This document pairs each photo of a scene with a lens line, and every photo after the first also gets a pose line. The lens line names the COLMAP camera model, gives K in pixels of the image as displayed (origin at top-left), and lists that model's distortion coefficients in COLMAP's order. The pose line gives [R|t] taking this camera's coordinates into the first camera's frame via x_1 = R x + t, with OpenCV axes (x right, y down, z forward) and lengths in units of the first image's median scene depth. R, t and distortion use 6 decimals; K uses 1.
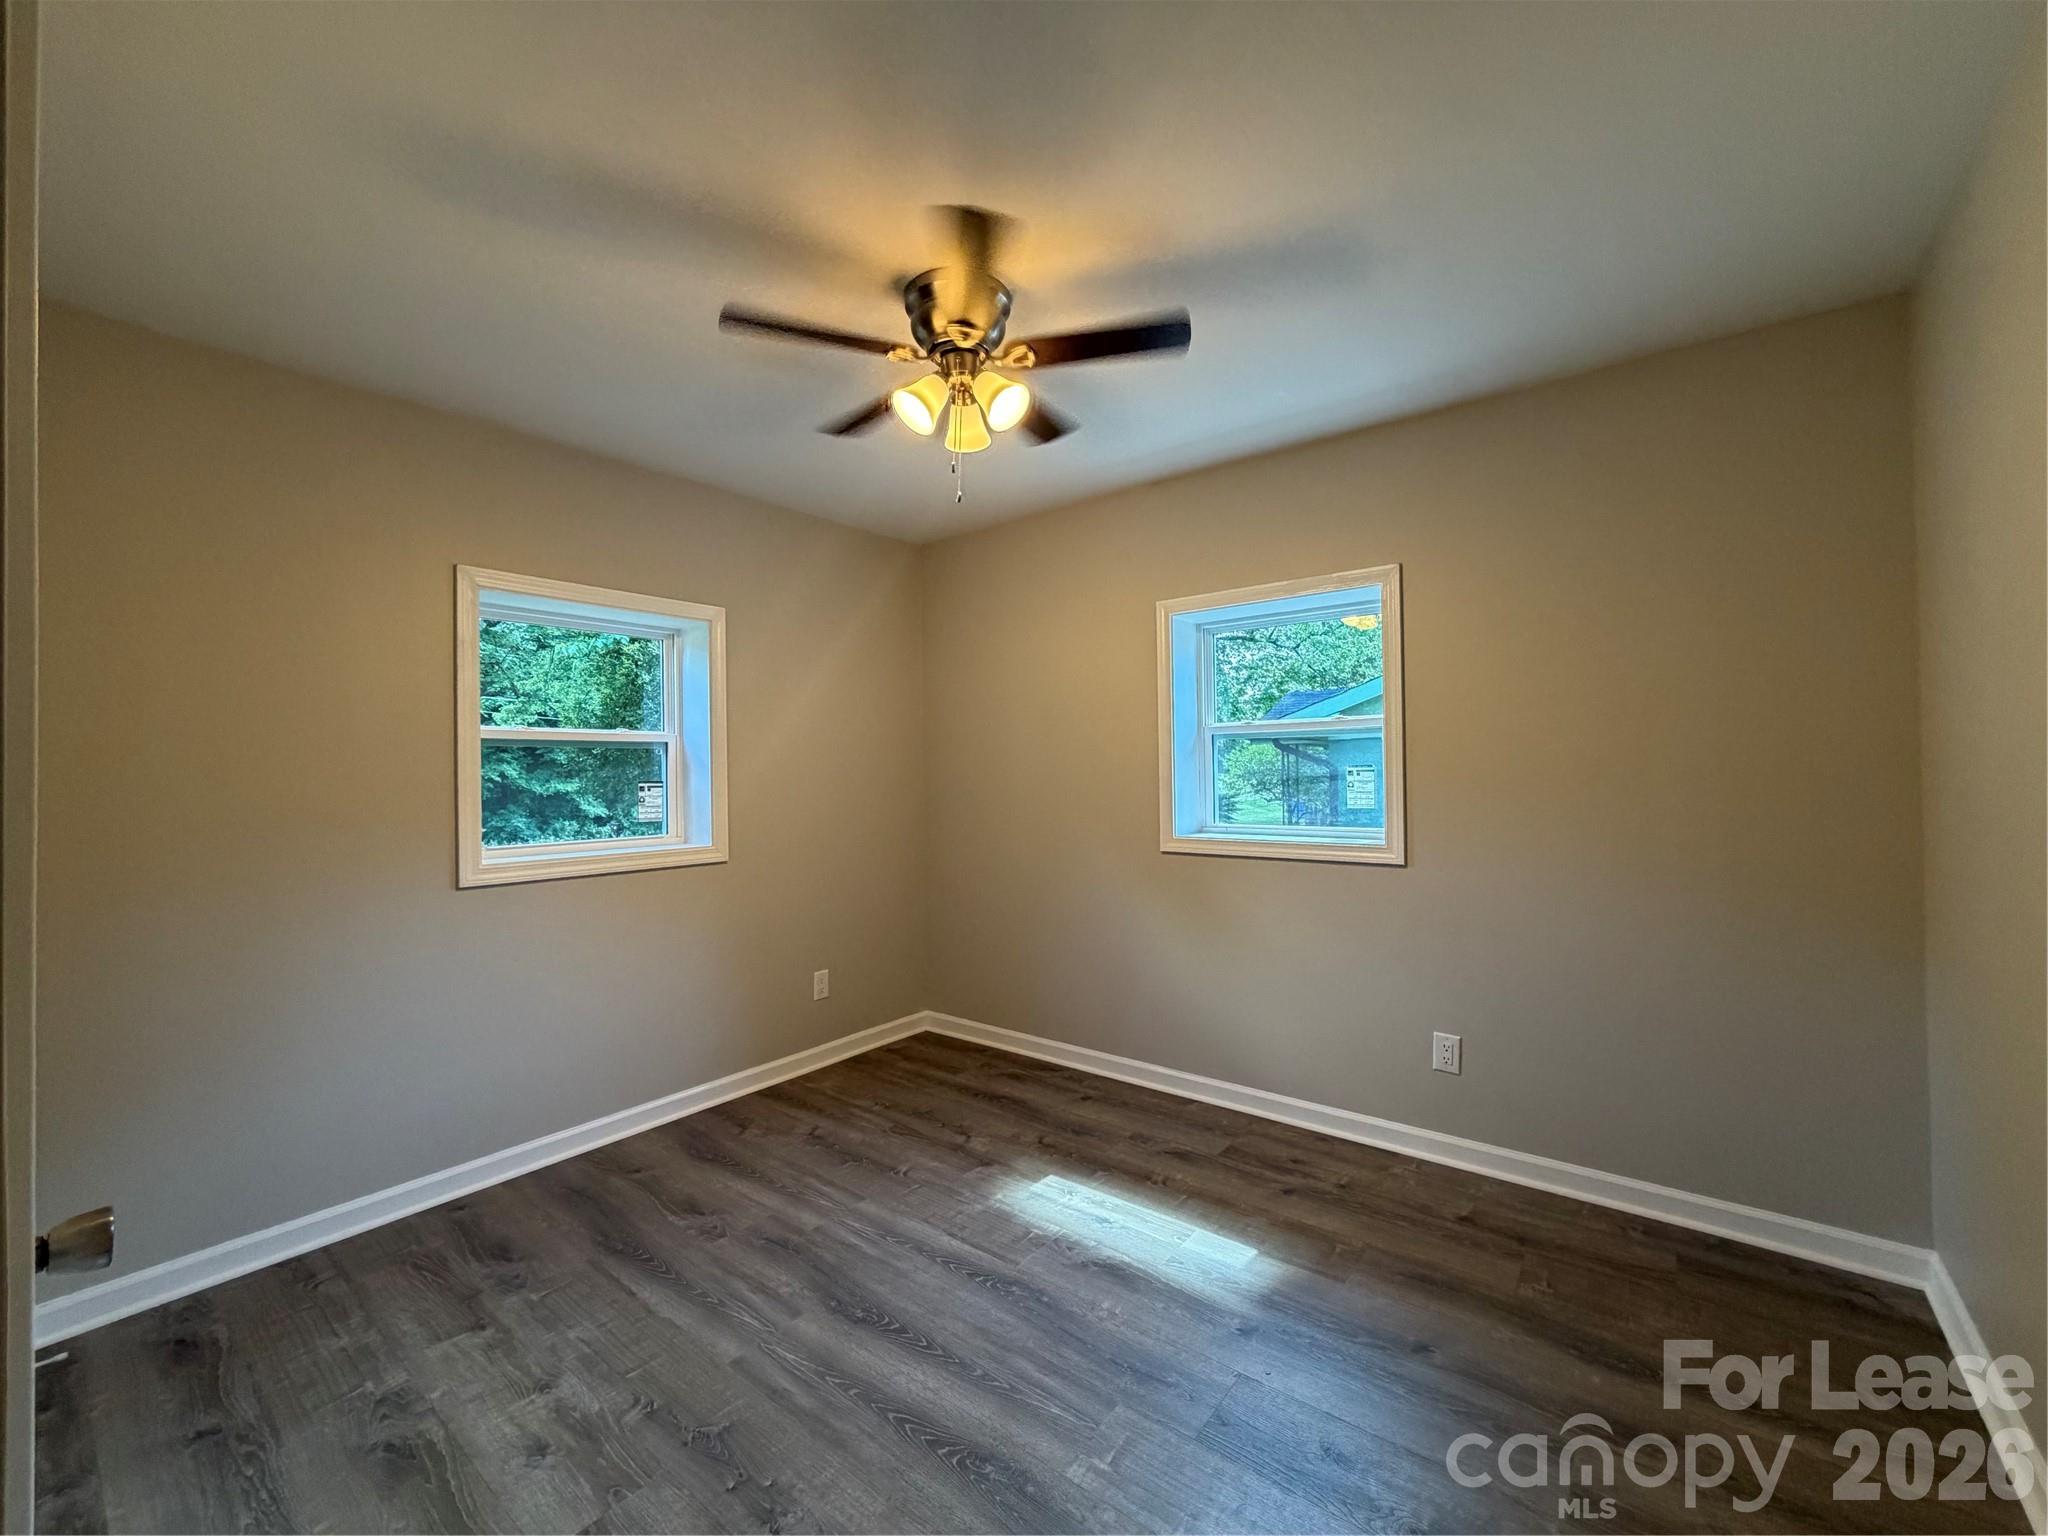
lens RADIAL K [[814.5, 0, 1025.1], [0, 814.5, 775.4], [0, 0, 1]] dist [-0.001443, 0.000089]
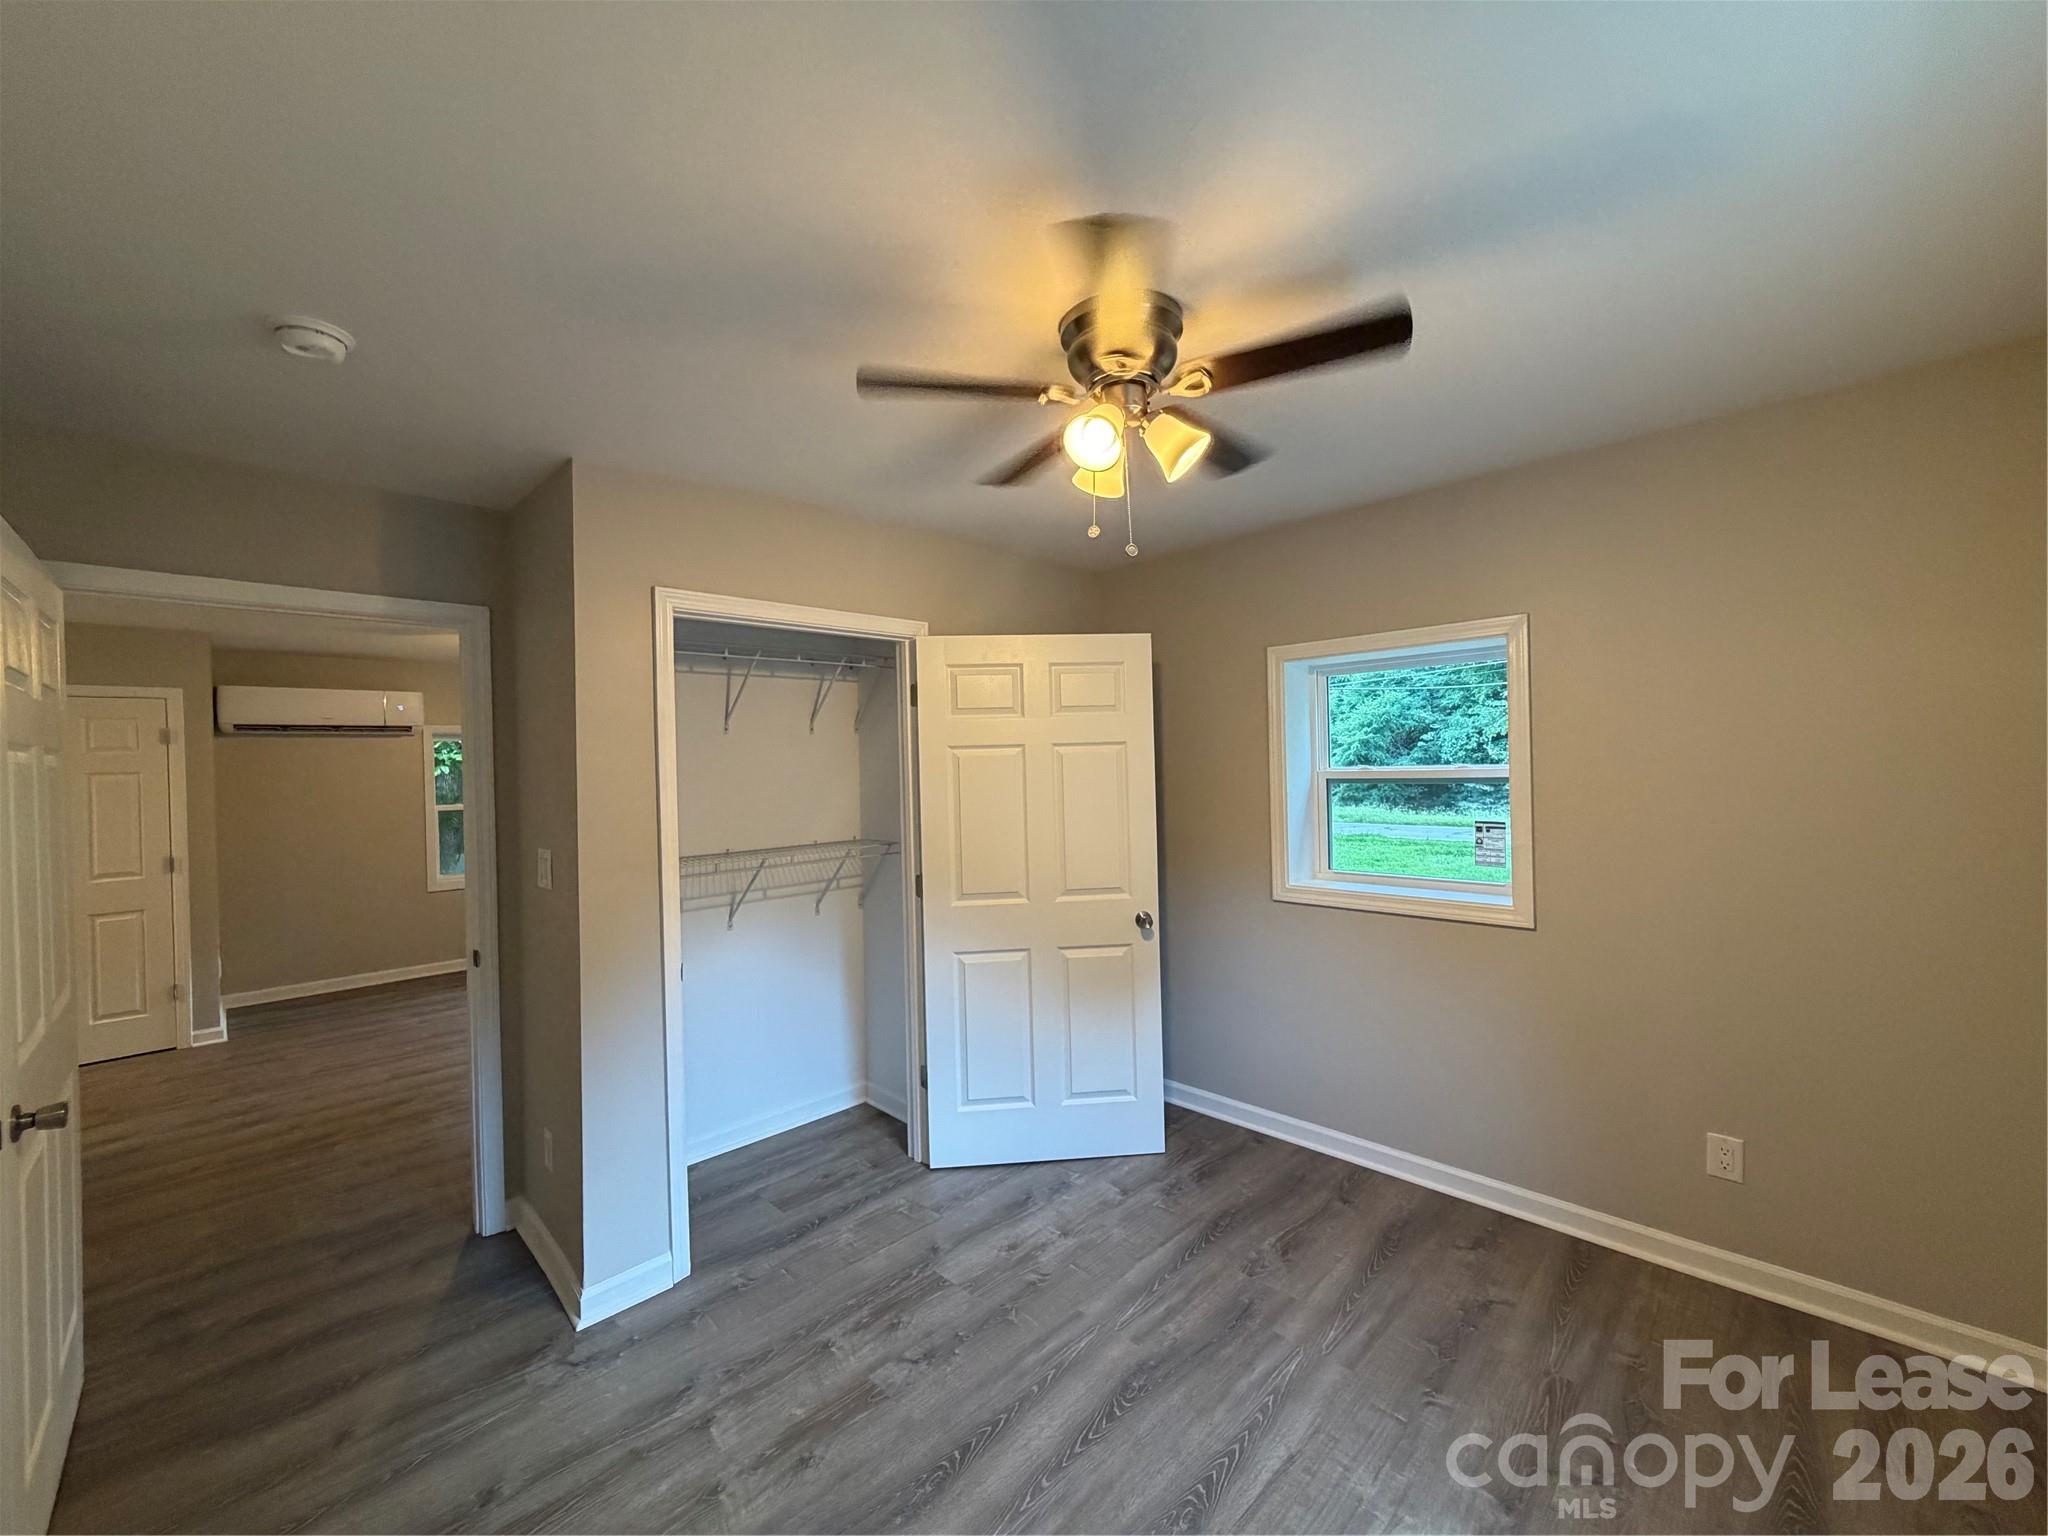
lens RADIAL K [[814.5, 0, 1029.7], [0, 814.5, 772.0], [0, 0, 1]] dist [-0.001443, 0.000089]
pose [[-0.115228, 0.029967, -0.992887, 0.705004], [0.027417, 0.999260, 0.026978, -0.124133], [0.992961, -0.024113, -0.115965, 0.873650]]
